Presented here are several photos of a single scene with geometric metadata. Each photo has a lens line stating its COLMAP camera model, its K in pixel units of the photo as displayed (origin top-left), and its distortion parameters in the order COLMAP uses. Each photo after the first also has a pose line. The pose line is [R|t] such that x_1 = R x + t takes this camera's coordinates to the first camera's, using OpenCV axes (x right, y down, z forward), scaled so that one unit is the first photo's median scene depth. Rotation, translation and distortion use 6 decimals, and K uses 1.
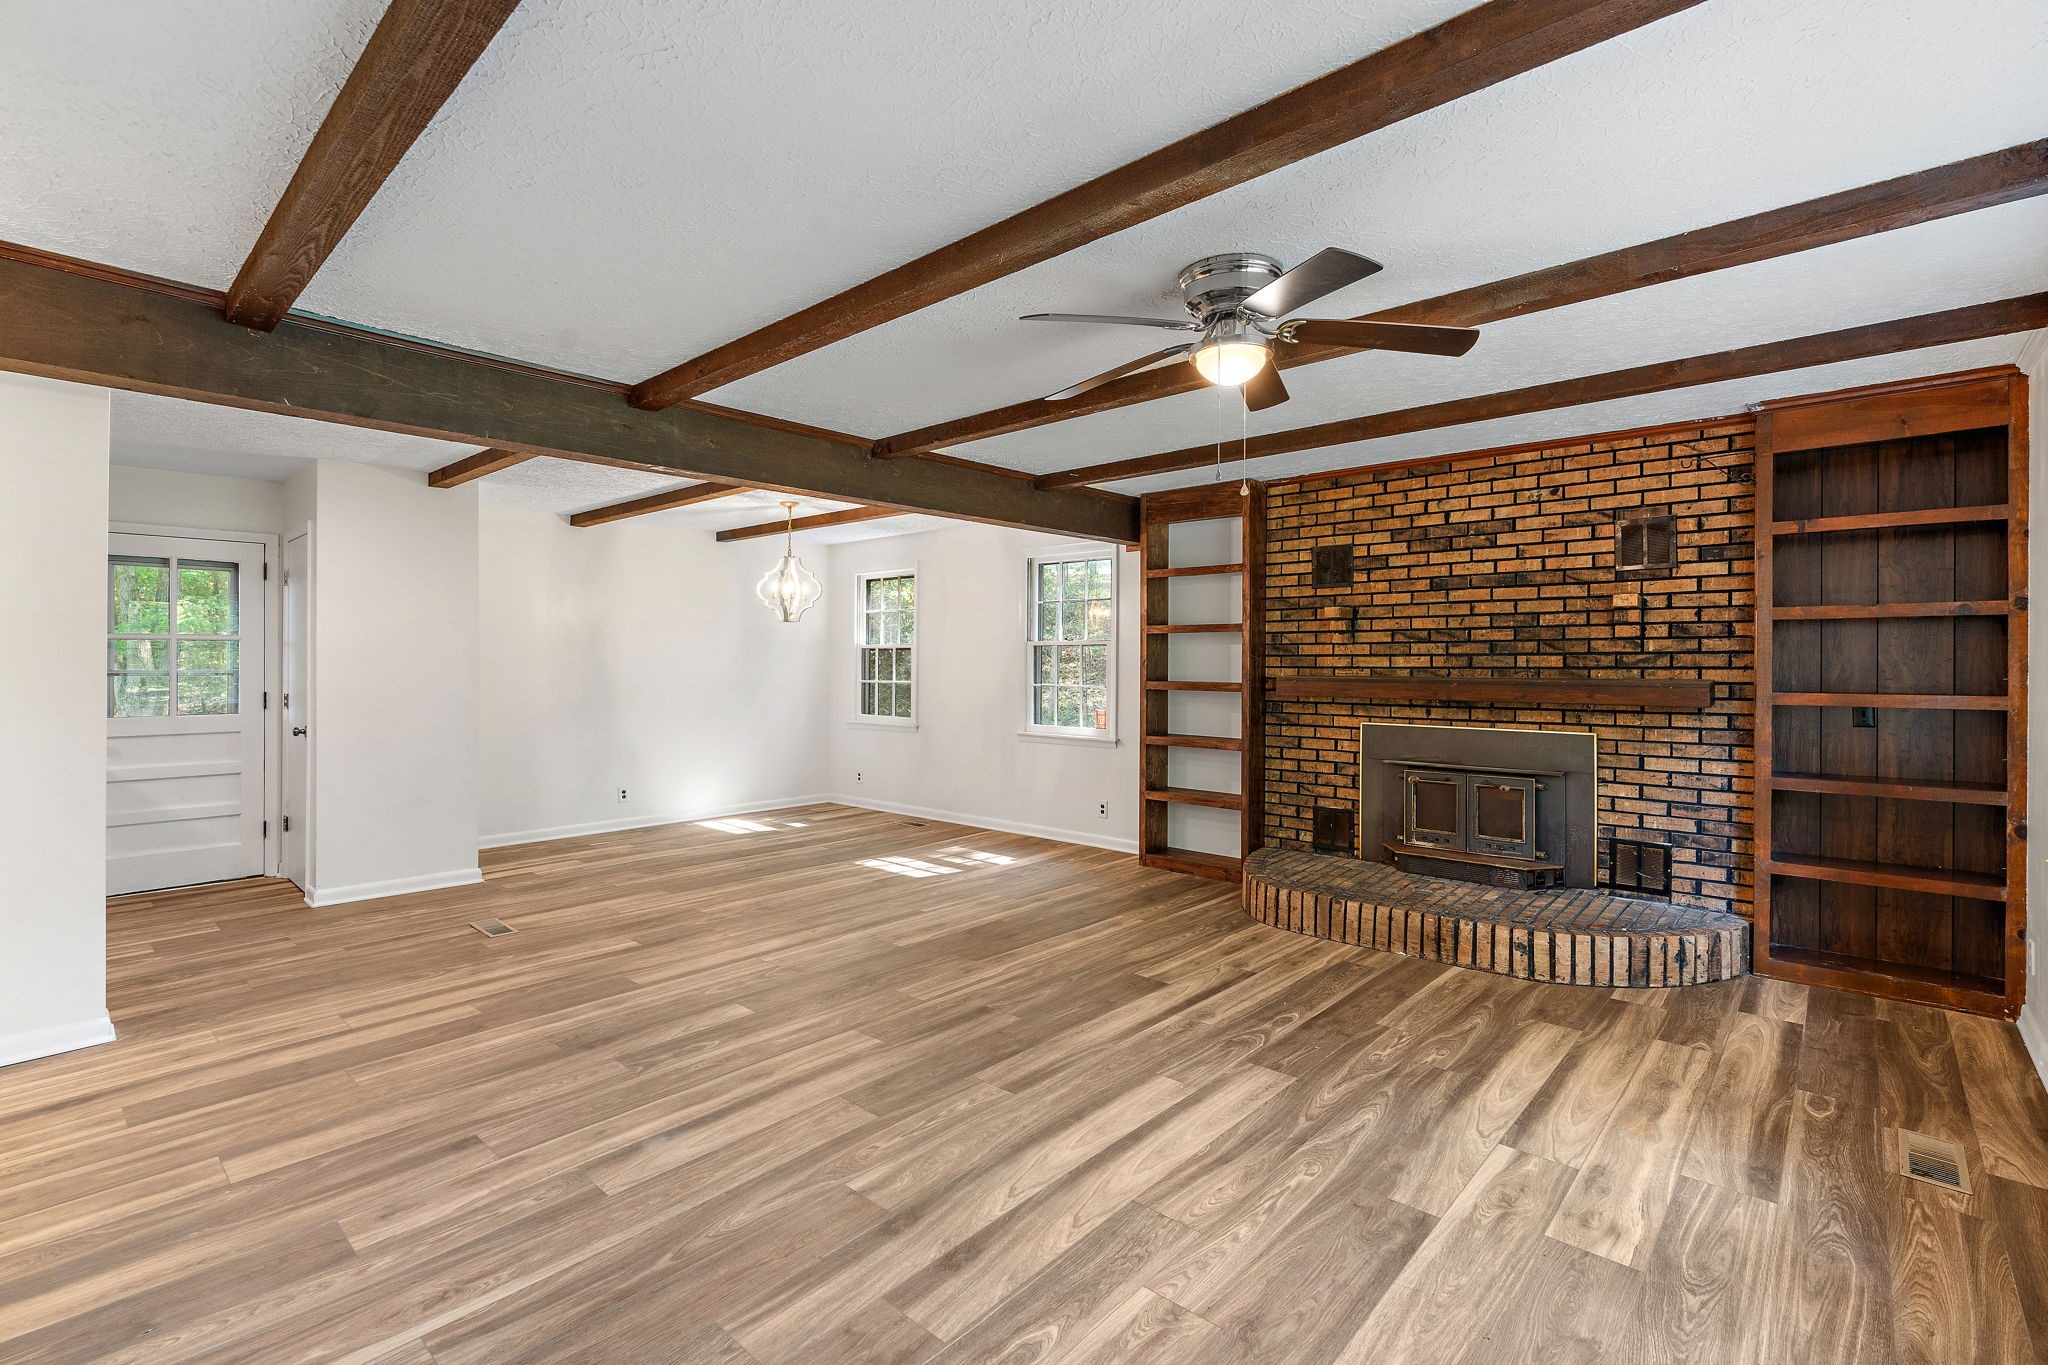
lens RADIAL K [[924.6, 0, 1015.6], [0, 924.6, 666.7], [0, 0, 1]] dist [-0.012331, 0.002906]
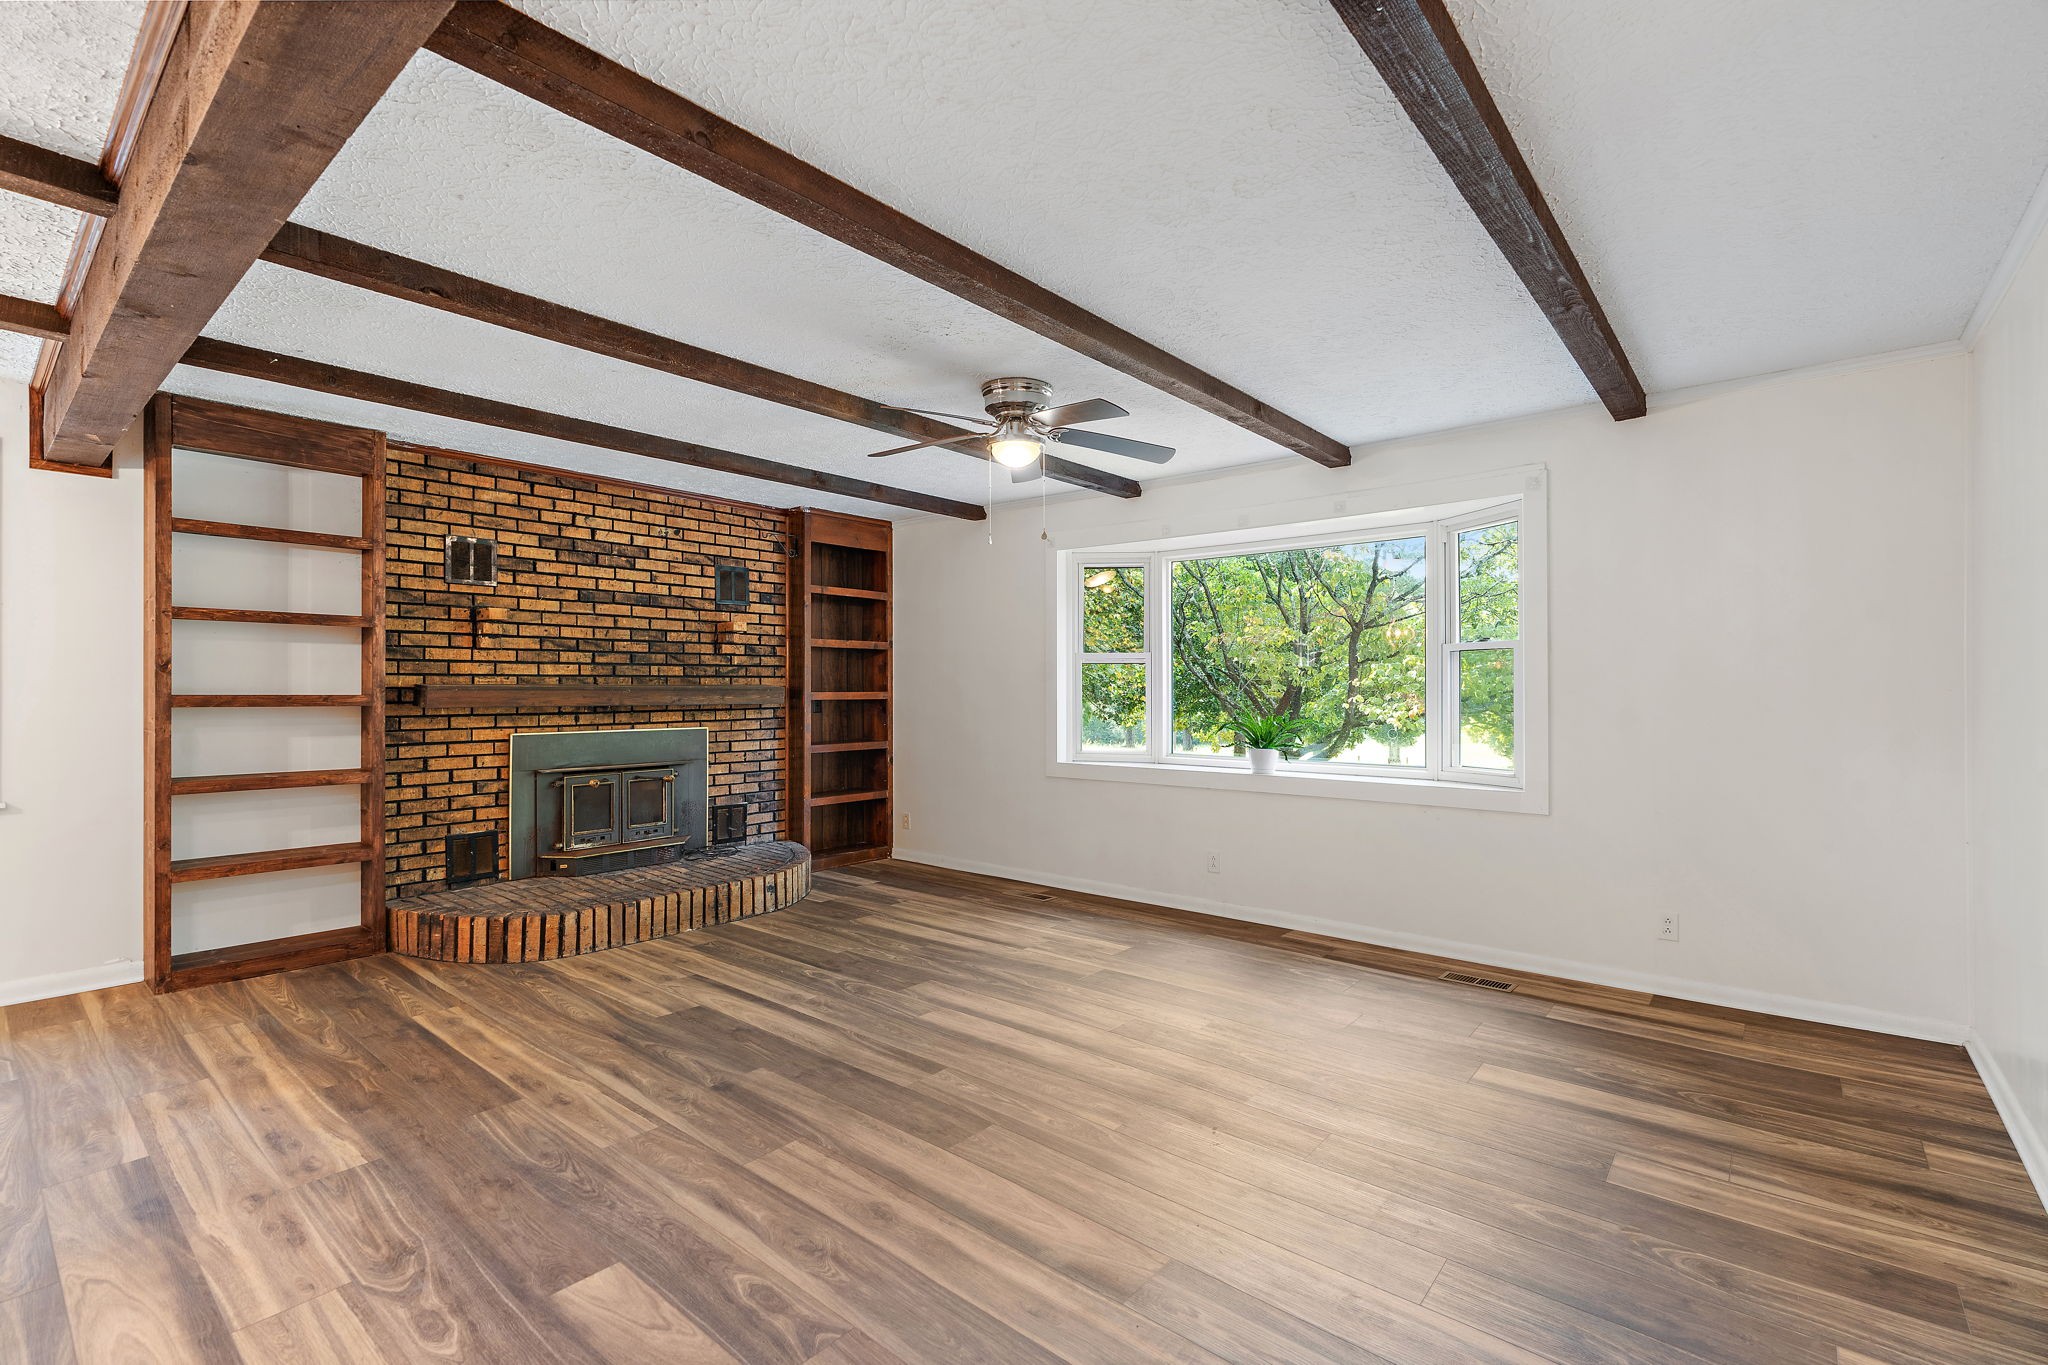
lens RADIAL K [[924.6, 0, 1024.4], [0, 924.6, 686.9], [0, 0, 1]] dist [-0.012331, 0.002906]
pose [[-0.045386, -0.001720, 0.998968, -0.702463], [0.002779, 0.999994, 0.001848, 0.015269], [-0.998966, 0.002860, -0.045381, 0.631974]]
